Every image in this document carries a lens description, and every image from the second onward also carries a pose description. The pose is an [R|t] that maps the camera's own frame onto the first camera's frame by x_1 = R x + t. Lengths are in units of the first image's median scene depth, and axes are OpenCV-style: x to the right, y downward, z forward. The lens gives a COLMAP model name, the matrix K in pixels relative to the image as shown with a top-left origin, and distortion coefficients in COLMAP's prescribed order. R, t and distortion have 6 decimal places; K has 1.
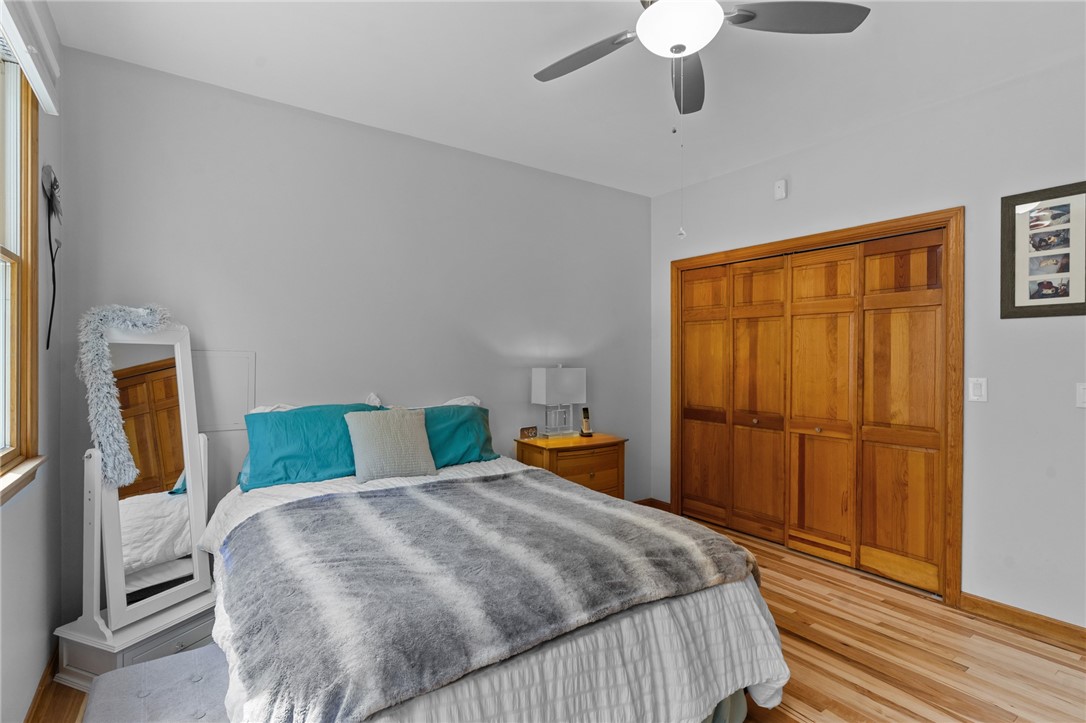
lens RADIAL K [[526.6, 0, 541.9], [0, 526.6, 358.1], [0, 0, 1]] dist [0.002734, 0.000744]
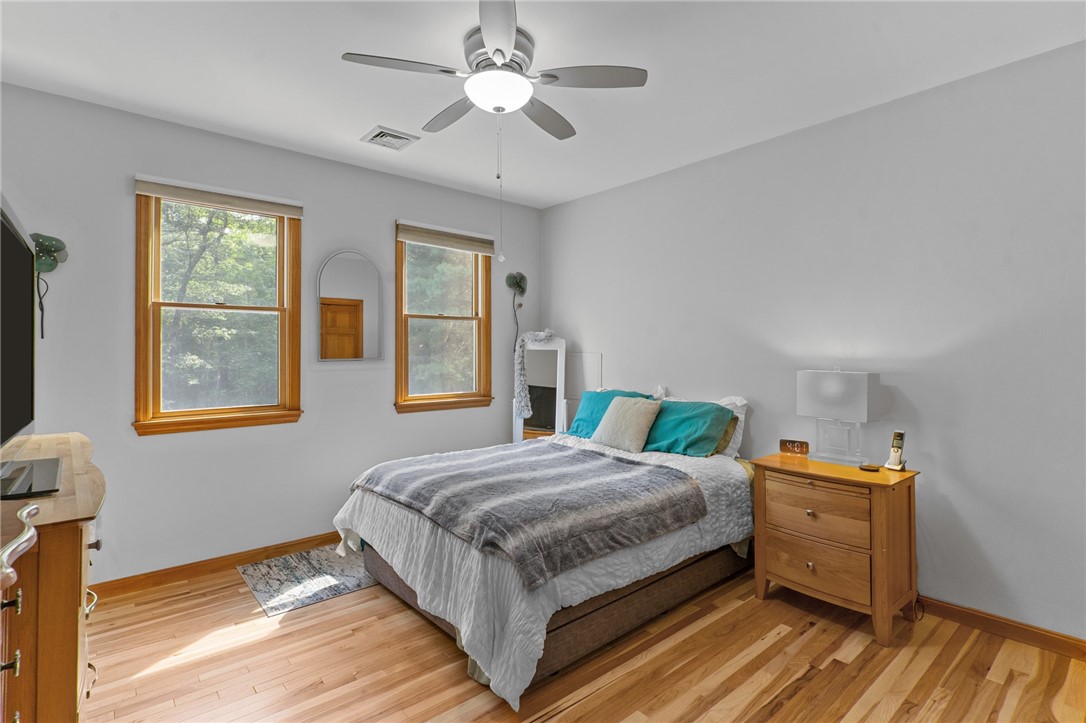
lens RADIAL K [[526.6, 0, 543.1], [0, 526.6, 357.2], [0, 0, 1]] dist [0.002734, 0.000744]
pose [[0.097796, 0.001380, -0.995206, 1.105896], [-0.003990, 0.999992, 0.000994, -0.001163], [0.995199, 0.003873, 0.097800, 0.744169]]
